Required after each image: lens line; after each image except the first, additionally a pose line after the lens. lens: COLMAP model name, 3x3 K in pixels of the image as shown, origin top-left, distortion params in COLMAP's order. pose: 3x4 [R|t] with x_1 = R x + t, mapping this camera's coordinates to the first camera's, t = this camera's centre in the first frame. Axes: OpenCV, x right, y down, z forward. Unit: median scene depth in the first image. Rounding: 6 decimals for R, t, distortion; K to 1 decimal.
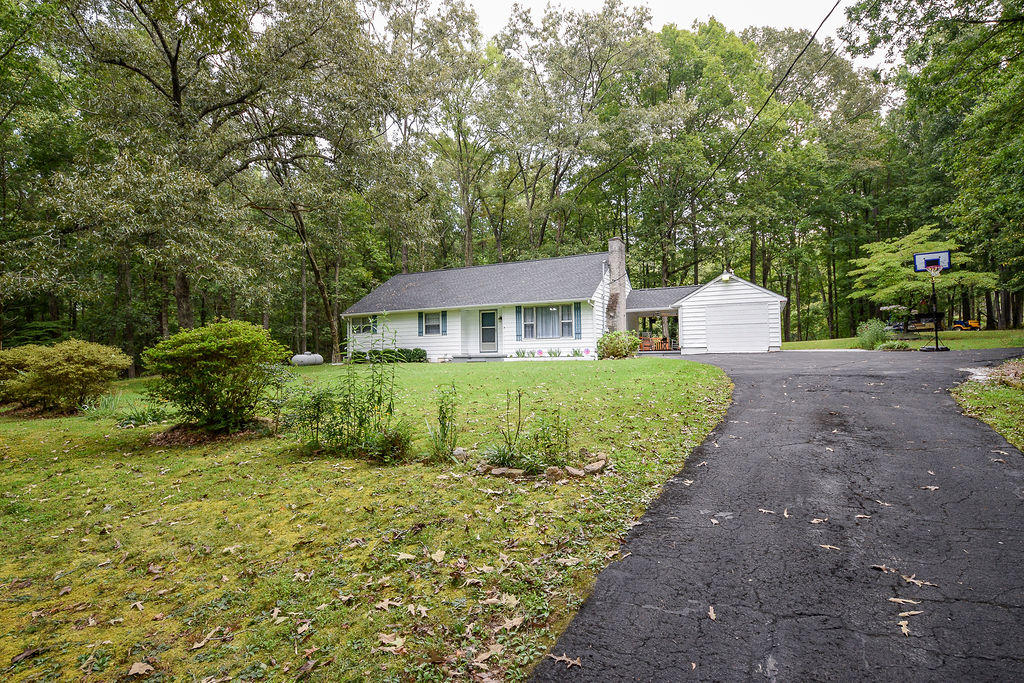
lens RADIAL K [[482.4, 0, 512.0], [0, 482.4, 341.5], [0, 0, 1]] dist [0.000272, -0.000024]
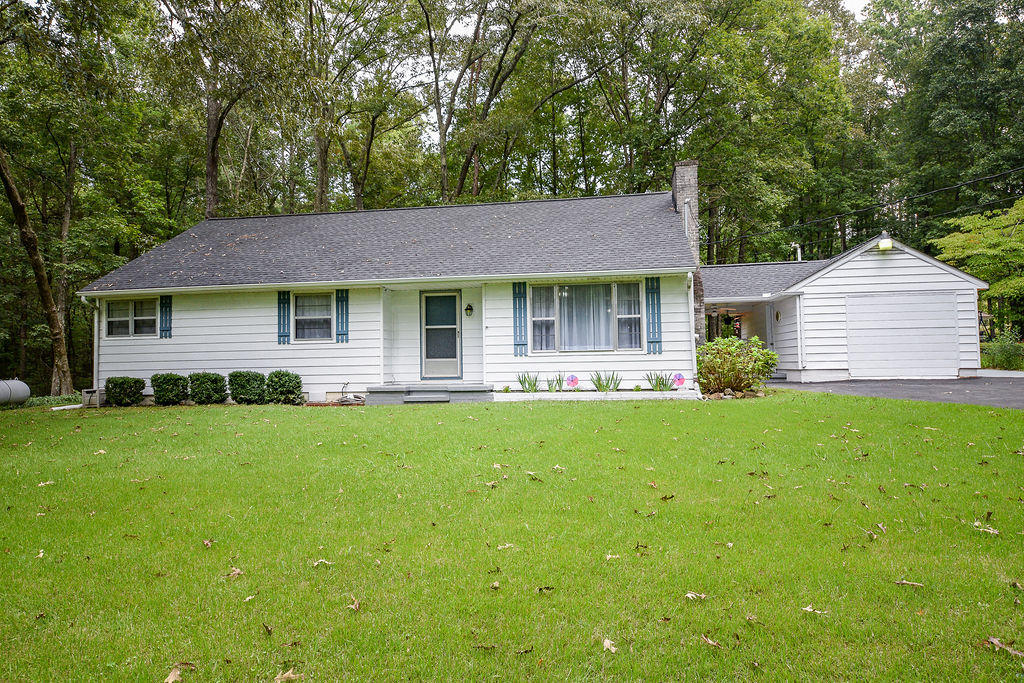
lens RADIAL K [[598.3, 0, 512.0], [0, 598.3, 341.5], [0, 0, 1]] dist [-0.002340, -0.002675]
pose [[0.955469, 0.010052, 0.294919, -0.155311], [-0.005968, 0.999873, -0.014744, -0.006448], [-0.295030, 0.012327, 0.955409, 0.414274]]
